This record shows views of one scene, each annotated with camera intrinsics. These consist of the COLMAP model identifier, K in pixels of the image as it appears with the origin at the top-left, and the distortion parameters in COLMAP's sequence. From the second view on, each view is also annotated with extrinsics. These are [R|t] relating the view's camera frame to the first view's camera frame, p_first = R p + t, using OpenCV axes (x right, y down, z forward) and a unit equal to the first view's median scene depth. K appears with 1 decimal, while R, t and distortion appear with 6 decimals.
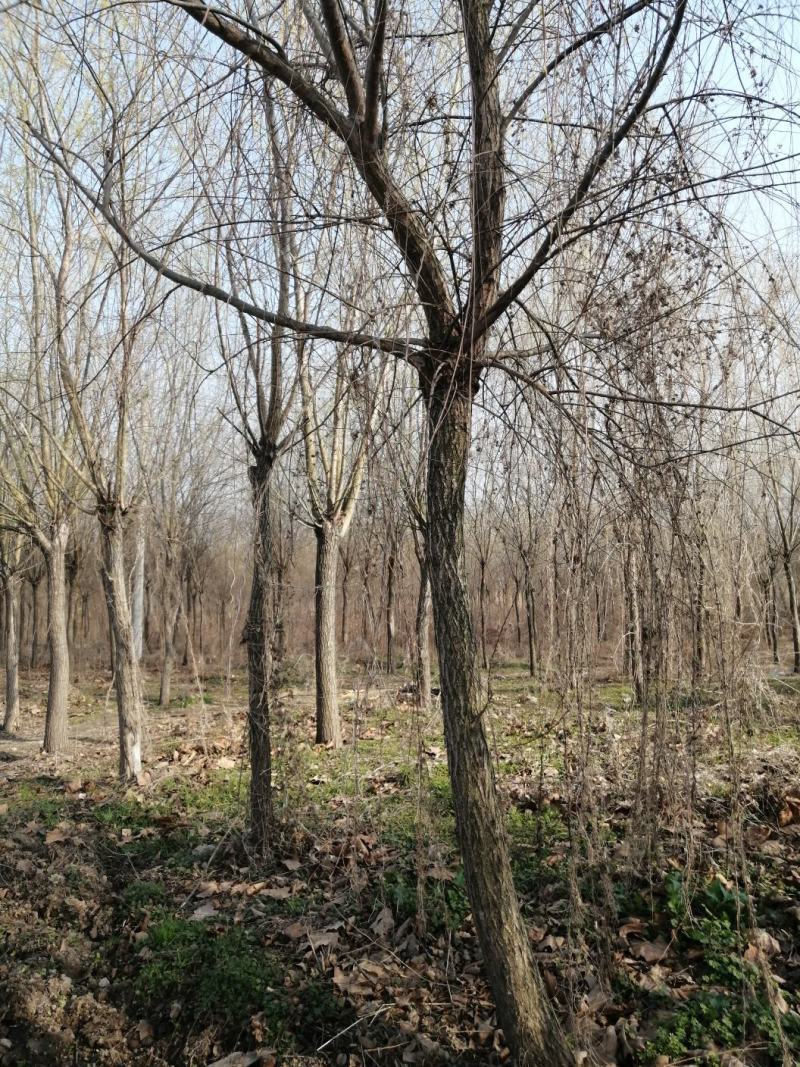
lens RADIAL K [[841.7, 0, 399.8], [0, 841.7, 540.9], [0, 0, 1]] dist [-0.015323, 0.064327]
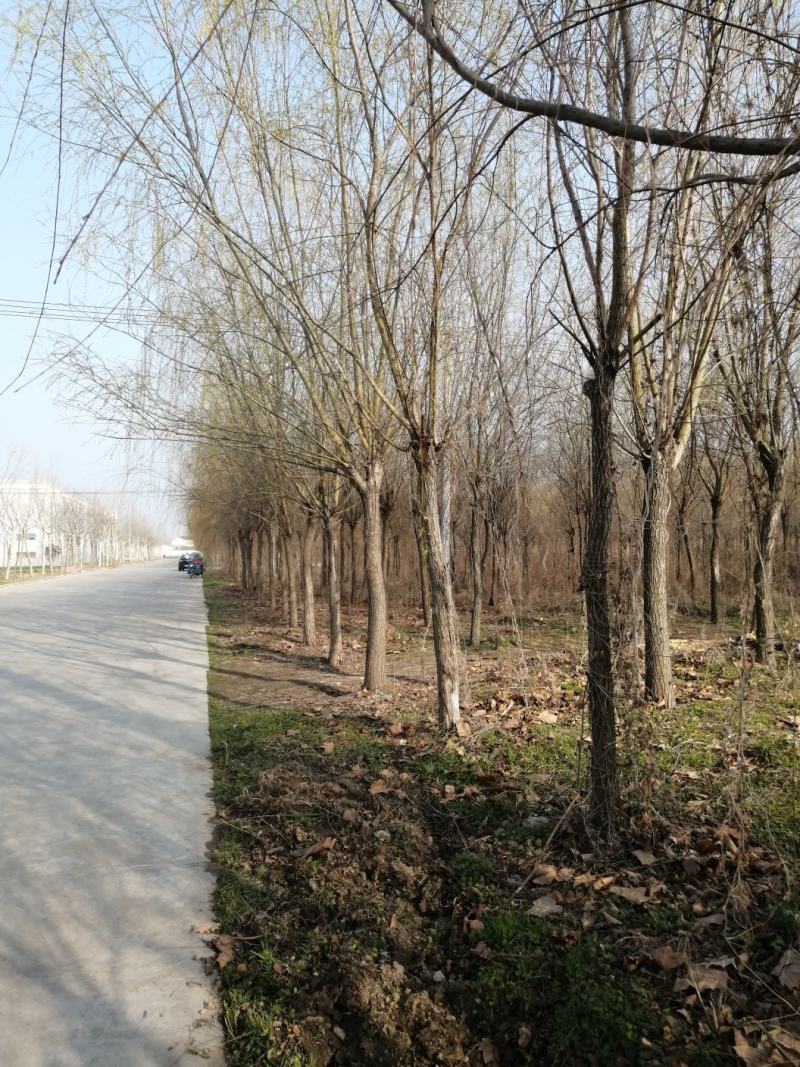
lens RADIAL K [[841.7, 0, 399.8], [0, 841.7, 540.9], [0, 0, 1]] dist [-0.015323, 0.064327]
pose [[0.938549, 0.003283, -0.345131, -0.055380], [0.020764, 0.997607, 0.065954, 0.009712], [0.344521, -0.069067, 0.936234, 0.126149]]
